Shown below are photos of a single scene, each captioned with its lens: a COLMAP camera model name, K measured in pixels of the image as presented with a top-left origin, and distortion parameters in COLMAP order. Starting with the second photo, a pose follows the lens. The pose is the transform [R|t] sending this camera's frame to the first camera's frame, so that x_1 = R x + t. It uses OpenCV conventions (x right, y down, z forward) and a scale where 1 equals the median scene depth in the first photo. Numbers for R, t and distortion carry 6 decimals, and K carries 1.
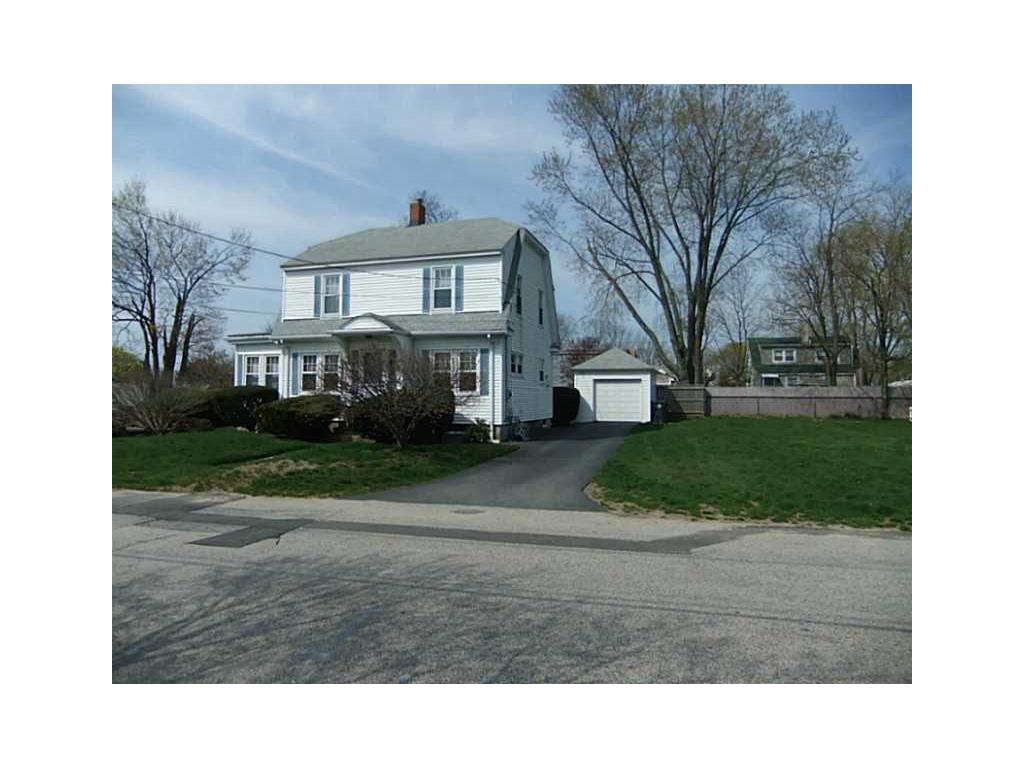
lens RADIAL K [[628.3, 0, 512.0], [0, 628.3, 384.0], [0, 0, 1]] dist [-0.004425, -0.000522]
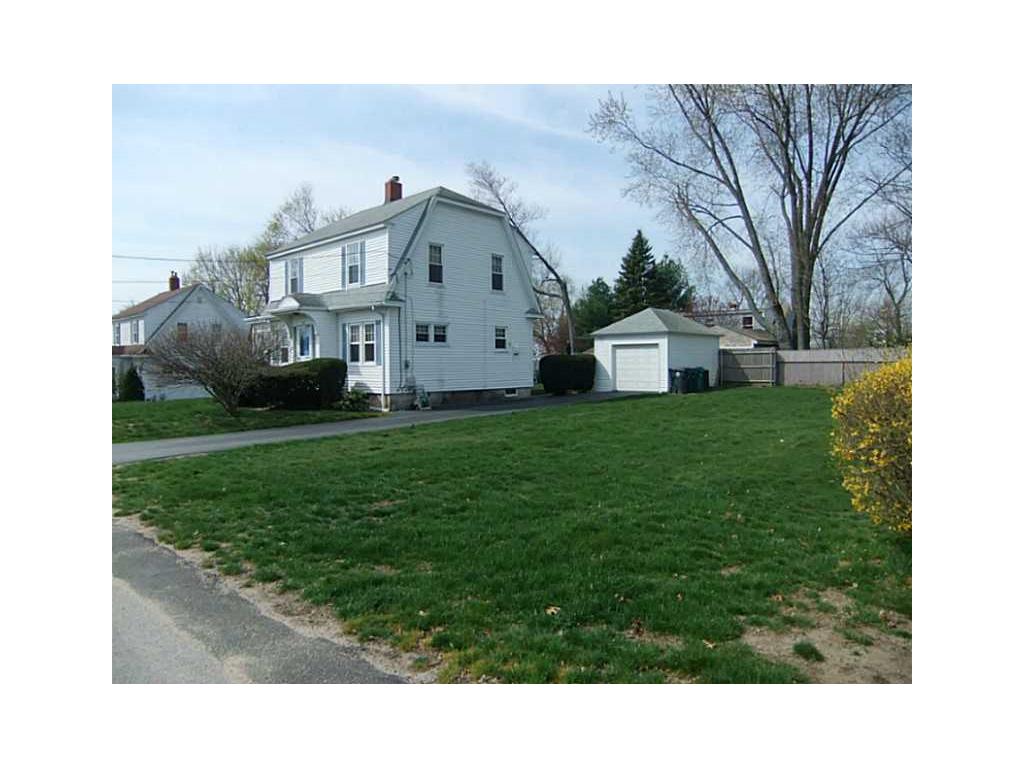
lens RADIAL K [[628.3, 0, 512.0], [0, 628.3, 384.0], [0, 0, 1]] dist [-0.004425, -0.000522]
pose [[0.897336, 0.004318, -0.441326, 0.511342], [0.019608, 0.998575, 0.049638, 0.001040], [0.440911, -0.053196, 0.895973, 0.140087]]
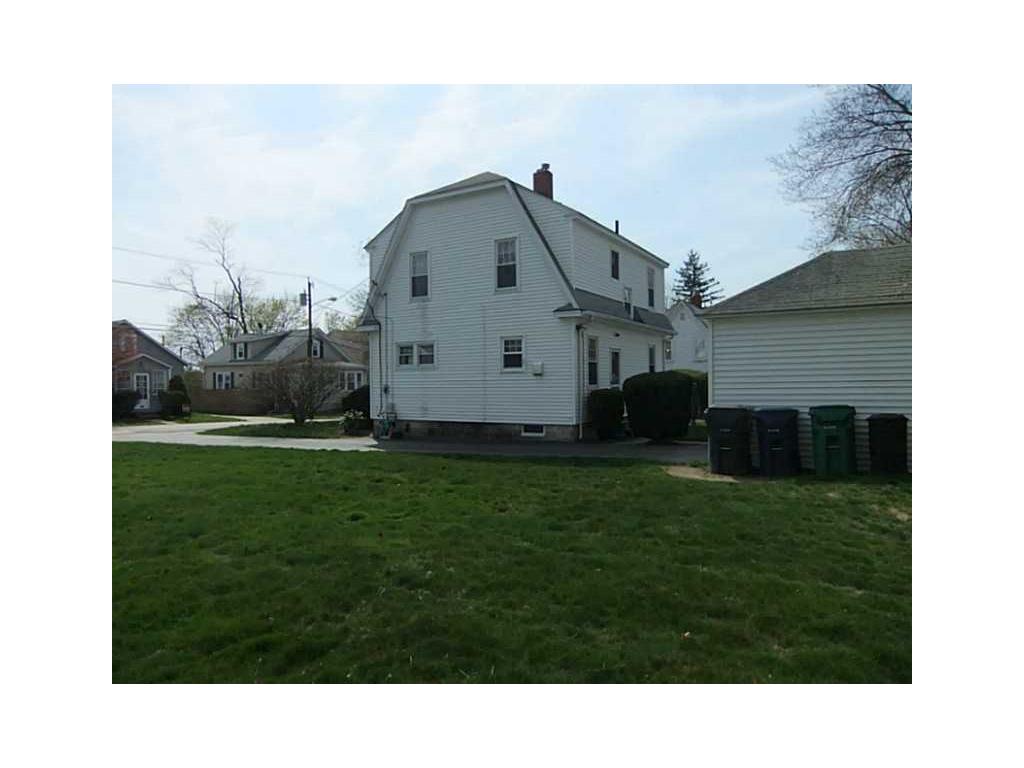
lens RADIAL K [[628.3, 0, 512.0], [0, 628.3, 384.0], [0, 0, 1]] dist [-0.004425, -0.000522]
pose [[-0.277781, 0.004766, -0.960633, 0.740039], [0.030998, 0.999511, -0.004005, 0.015385], [0.960144, -0.030890, -0.277793, 1.217016]]
